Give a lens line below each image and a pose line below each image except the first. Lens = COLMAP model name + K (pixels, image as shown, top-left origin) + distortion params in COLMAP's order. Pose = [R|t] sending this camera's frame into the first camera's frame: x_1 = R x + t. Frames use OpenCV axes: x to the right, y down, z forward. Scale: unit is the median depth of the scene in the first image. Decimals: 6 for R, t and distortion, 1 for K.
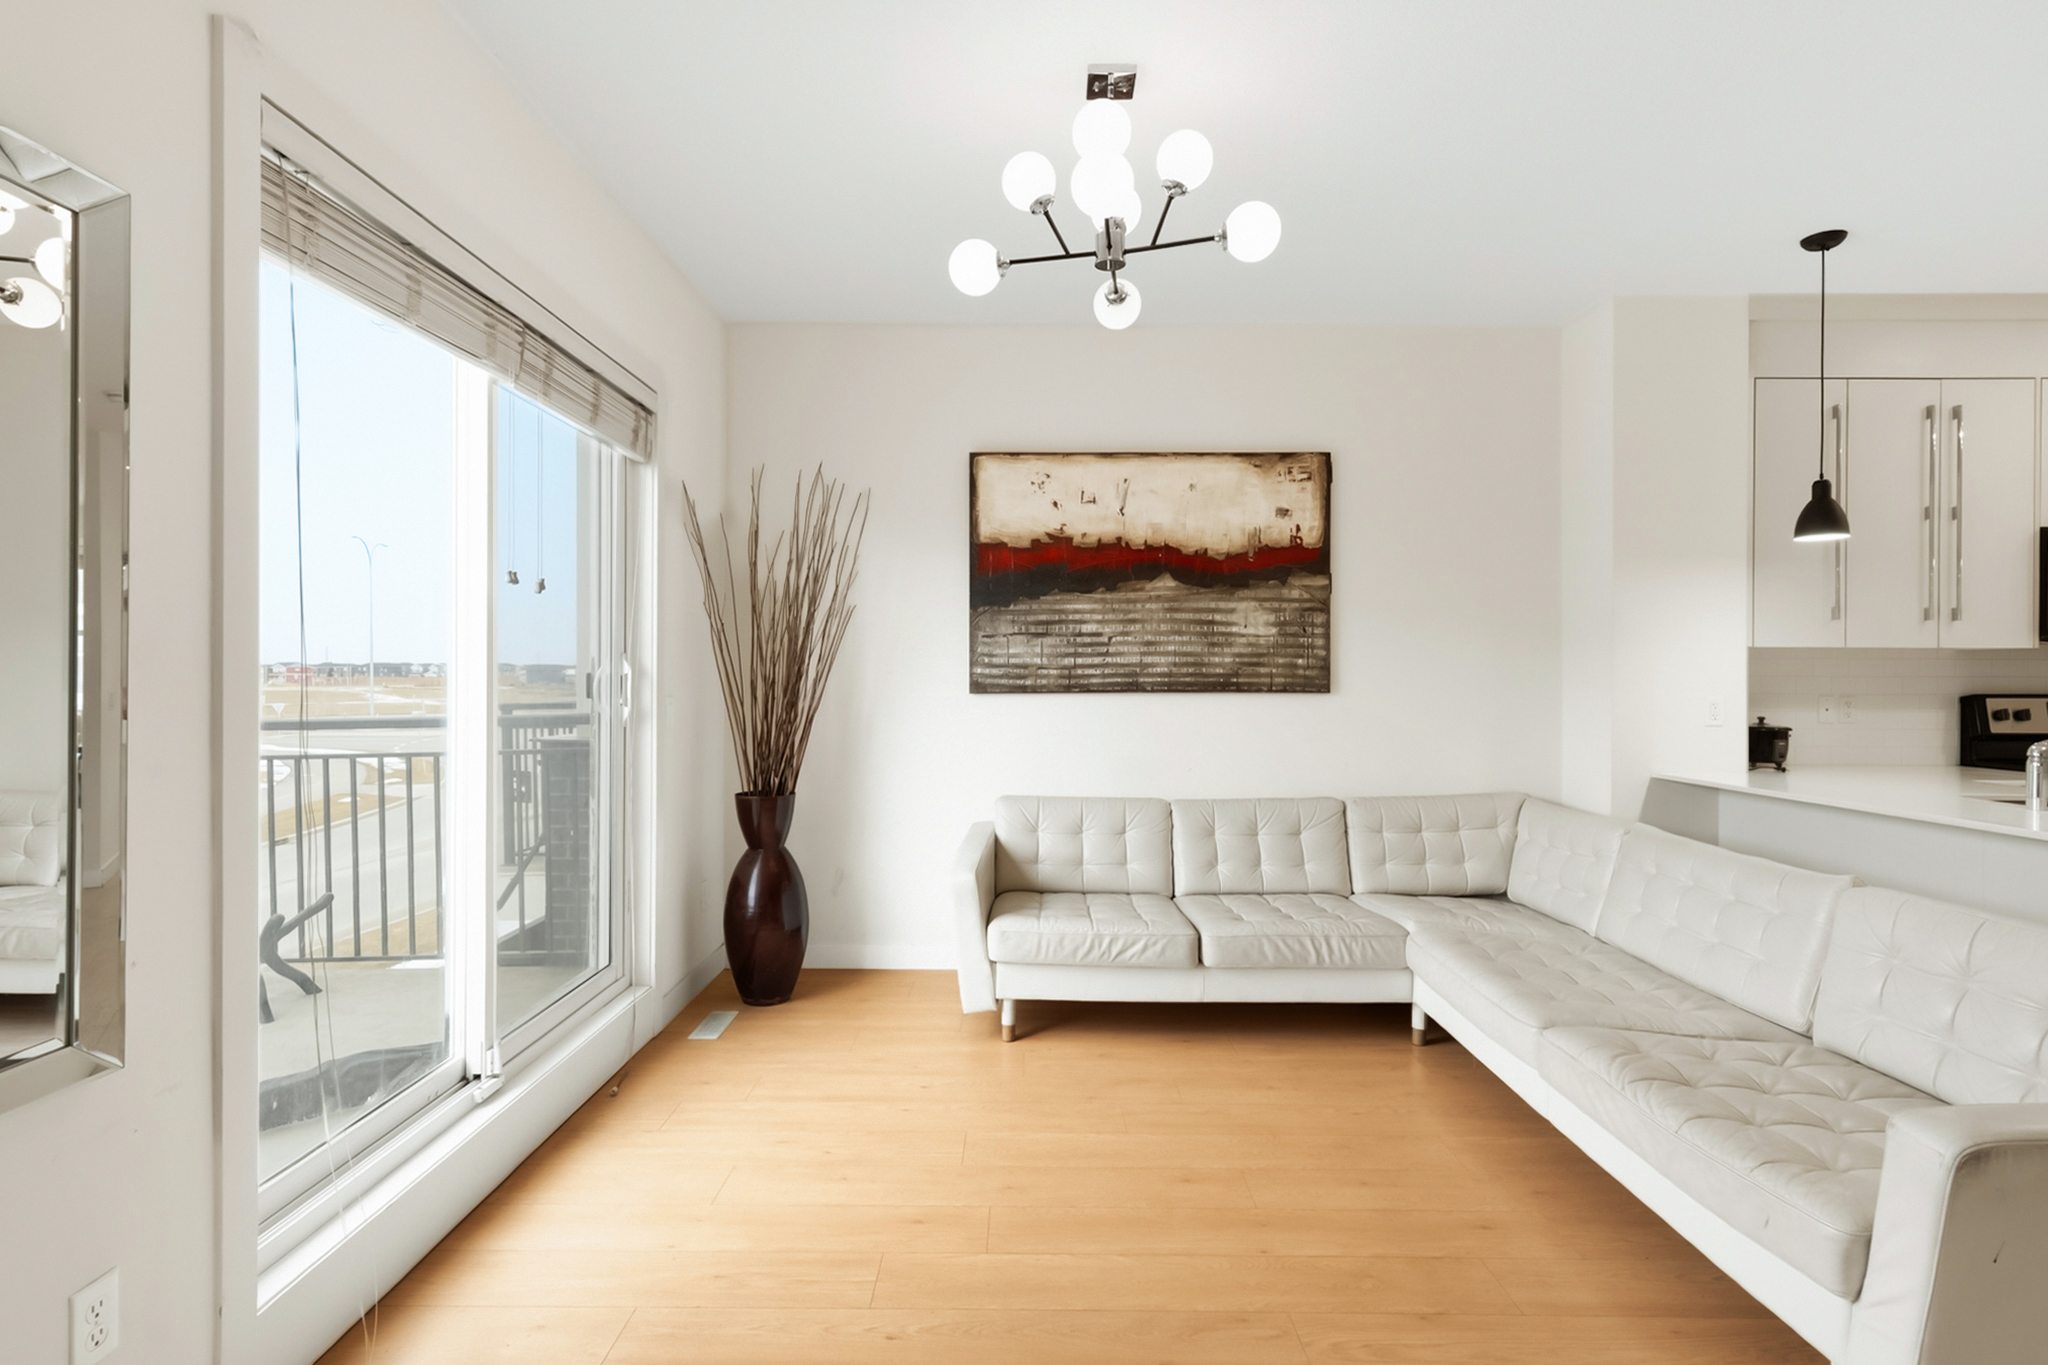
lens RADIAL K [[1005.7, 0, 1024.0], [0, 1005.7, 682.5], [0, 0, 1]] dist [0.004022, 0.000374]
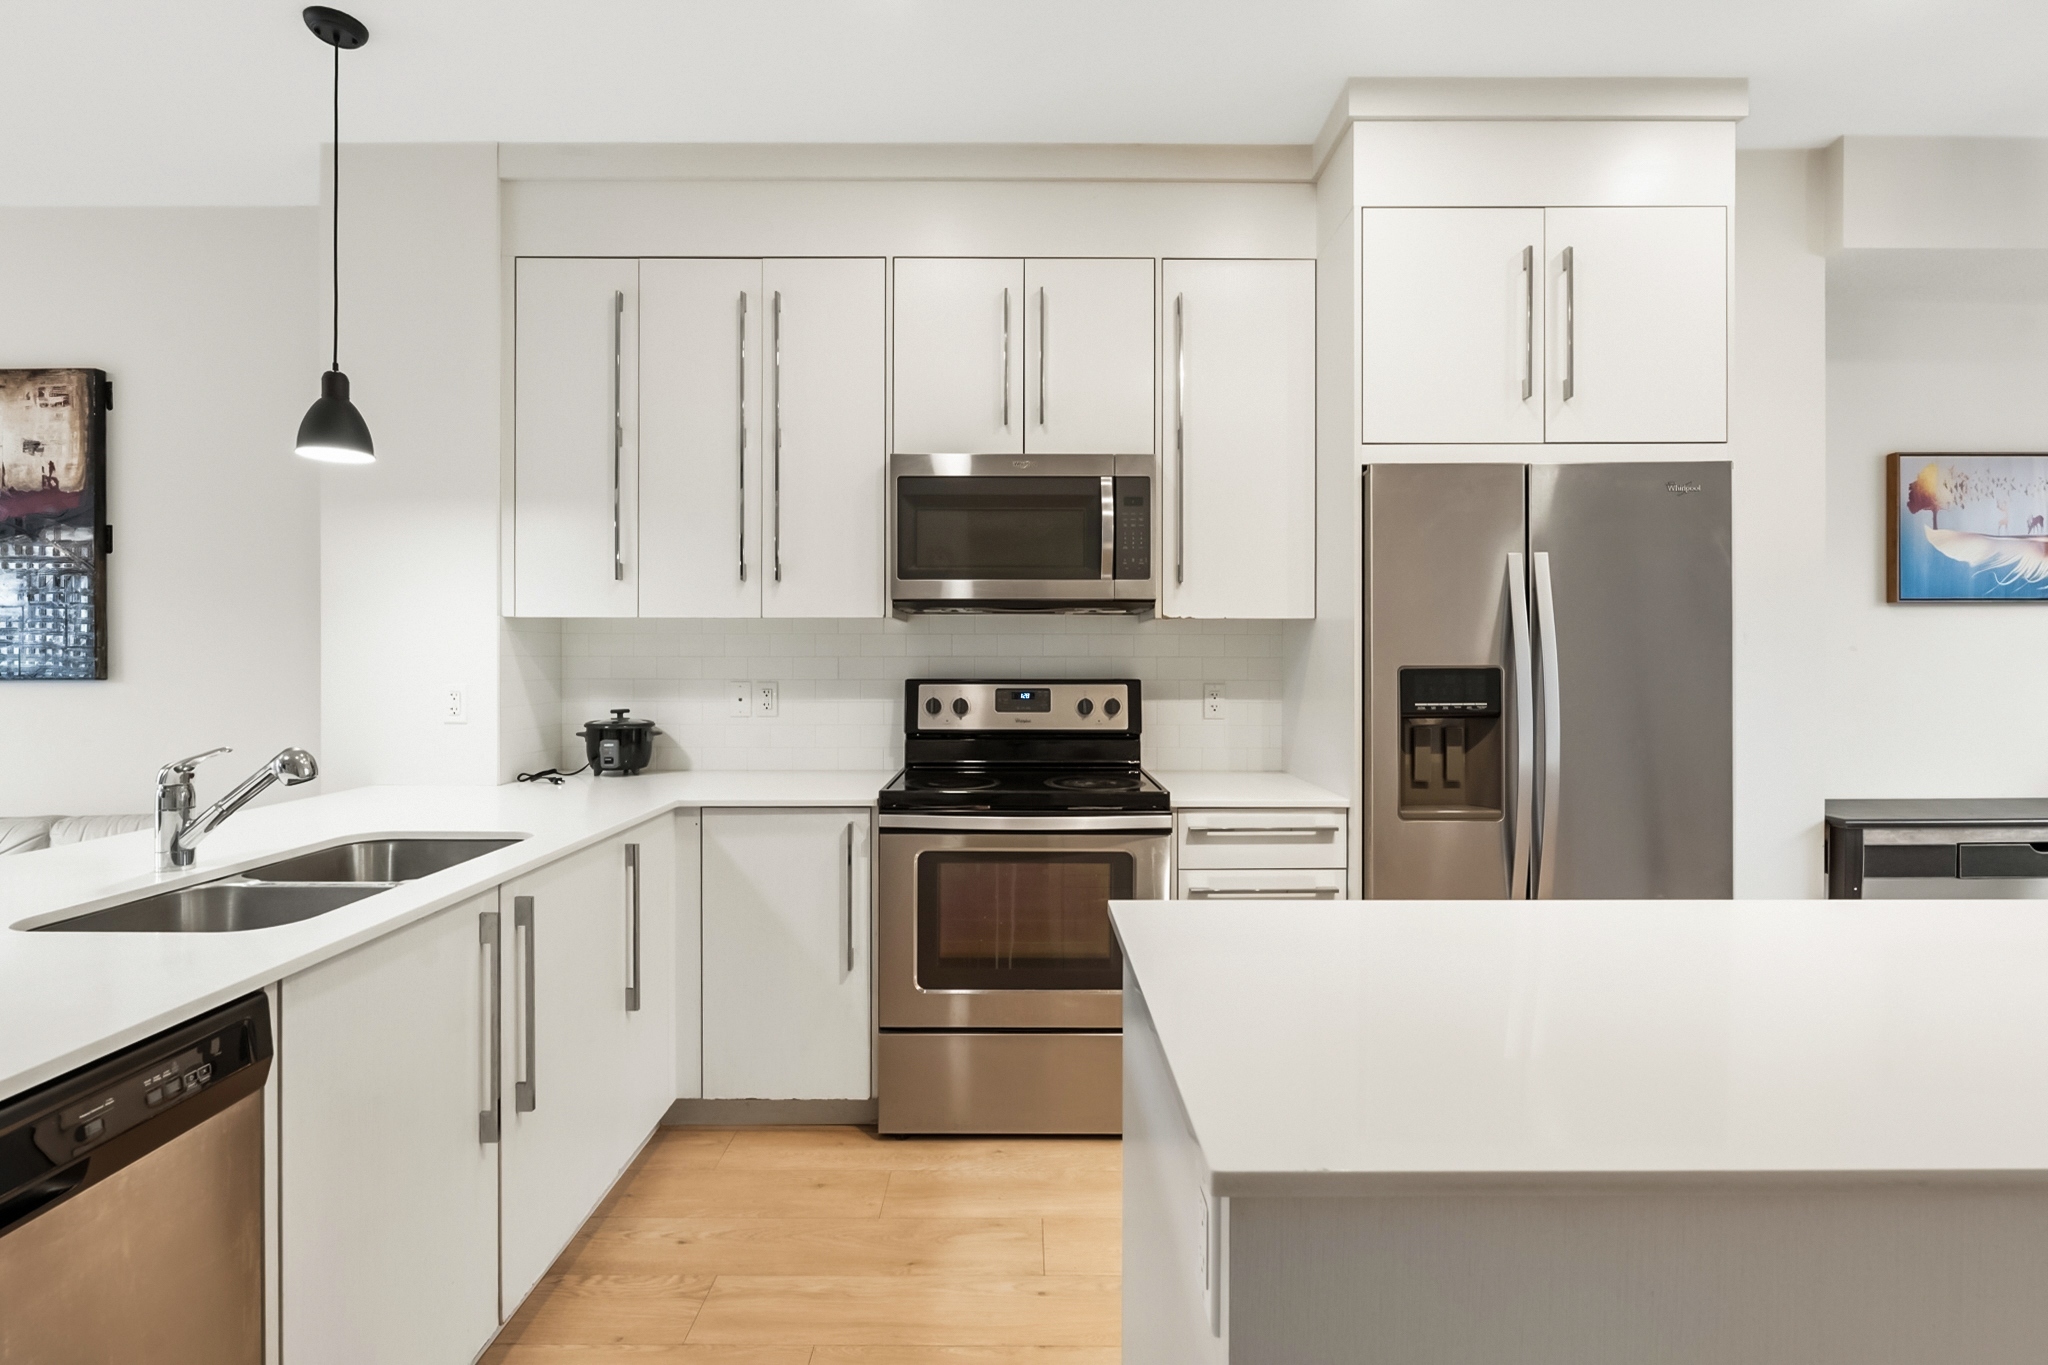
lens RADIAL K [[919.3, 0, 1020.8], [0, 919.3, 663.3], [0, 0, 1]] dist [-0.002532, -0.000509]
pose [[0.999996, -0.002577, 0.001208, 1.015211], [0.002588, 0.999951, -0.009591, 0.006414], [-0.001183, 0.009594, 0.999953, 0.296341]]
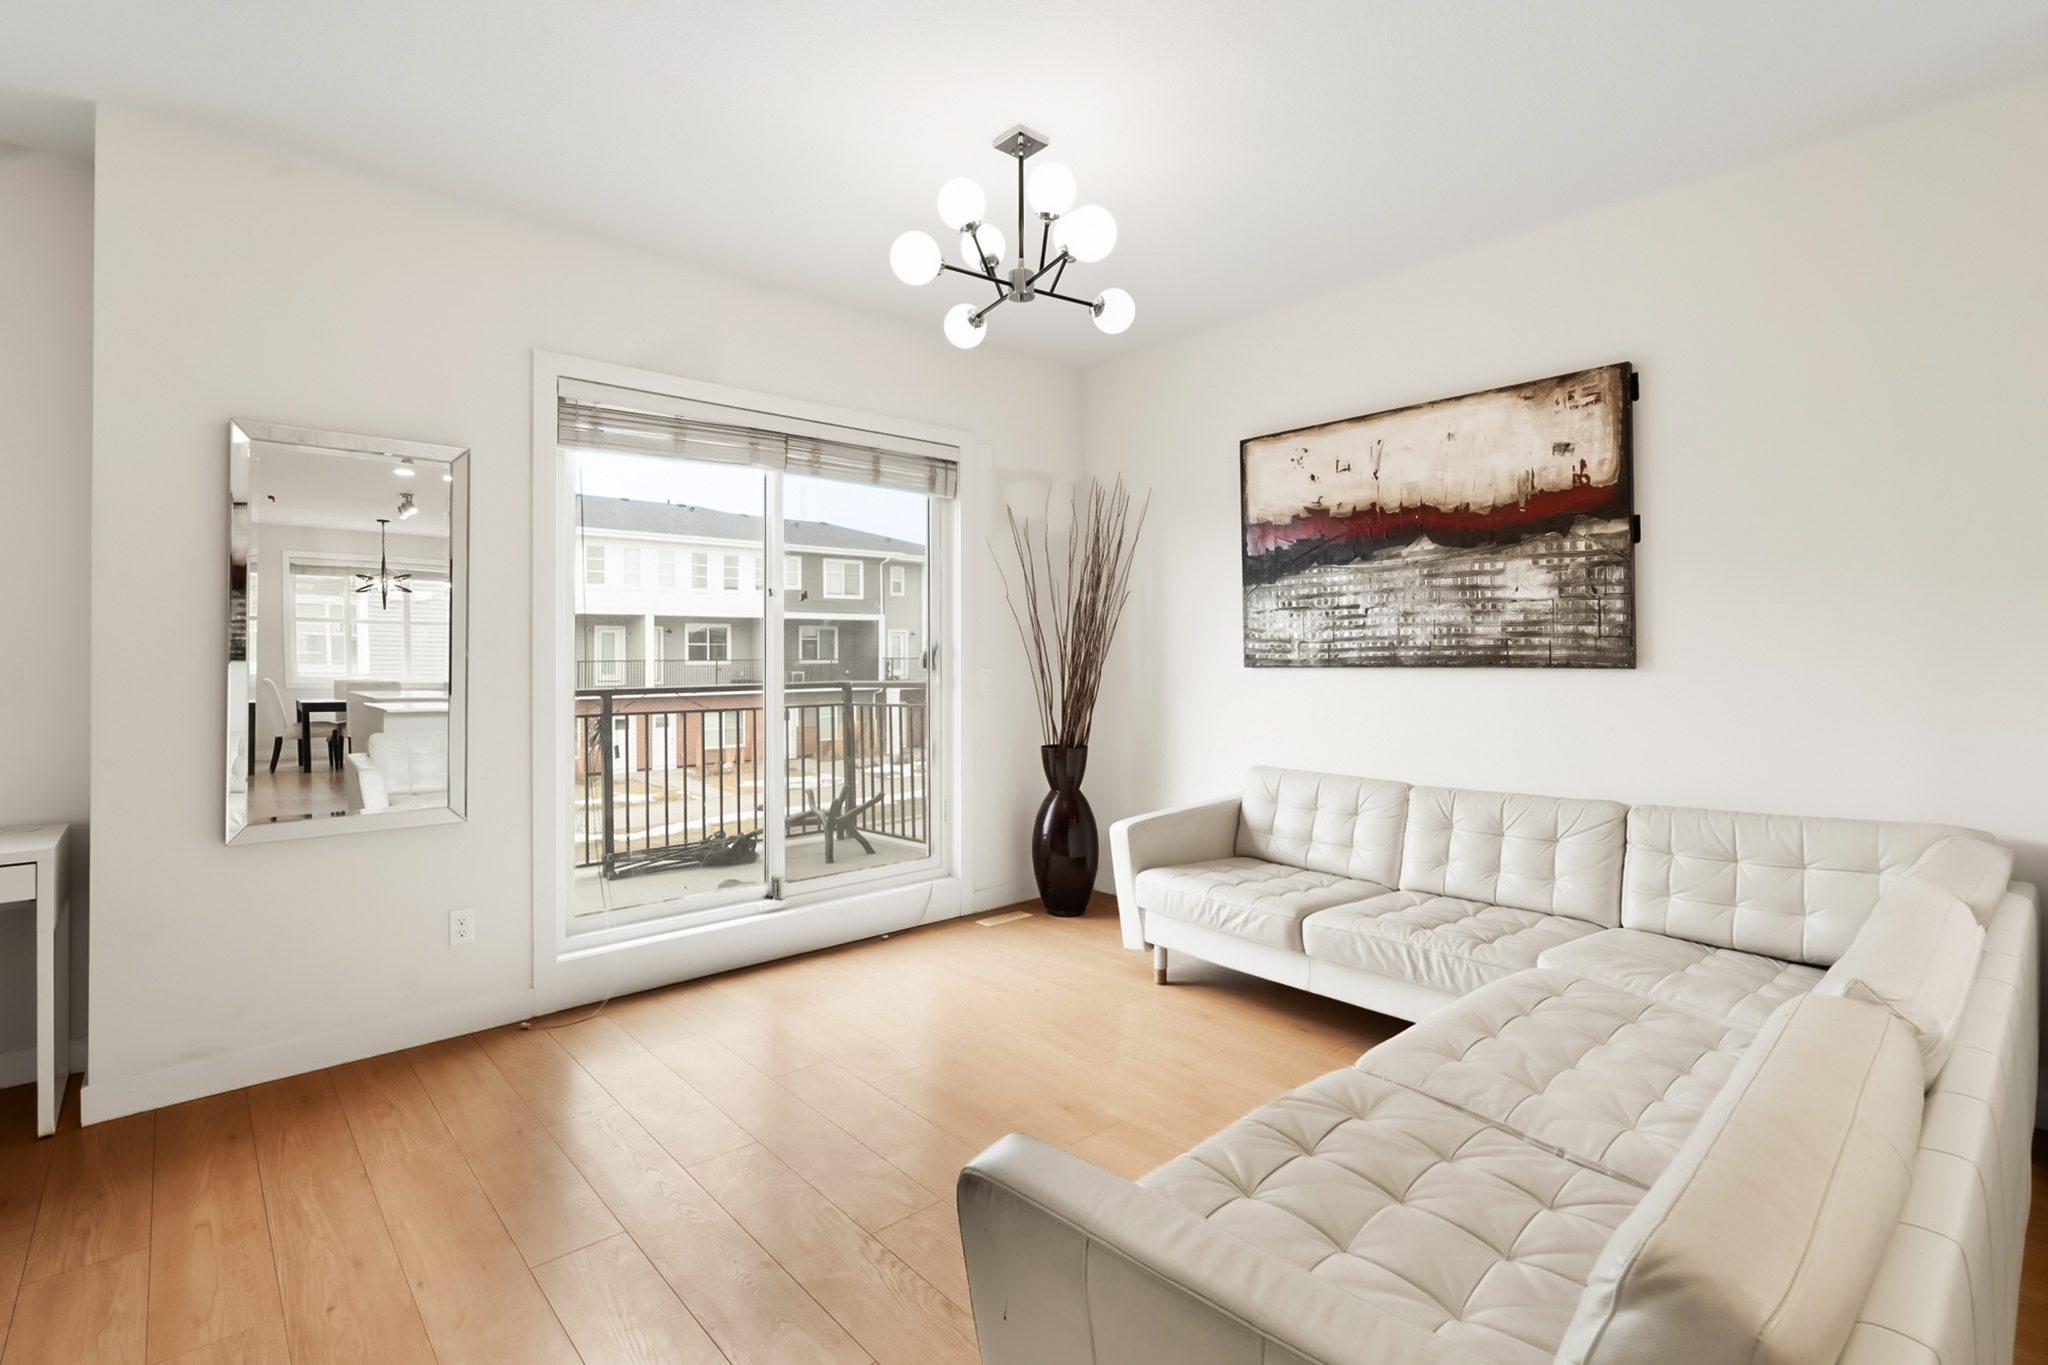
lens RADIAL K [[950.0, 0, 1022.5], [0, 950.0, 644.9], [0, 0, 1]] dist [-0.001066, -0.000070]
pose [[0.672022, -0.011778, -0.740437, 0.532276], [-0.000434, 0.999867, -0.016298, 0.004072], [0.740531, 0.011274, 0.671928, 0.156218]]
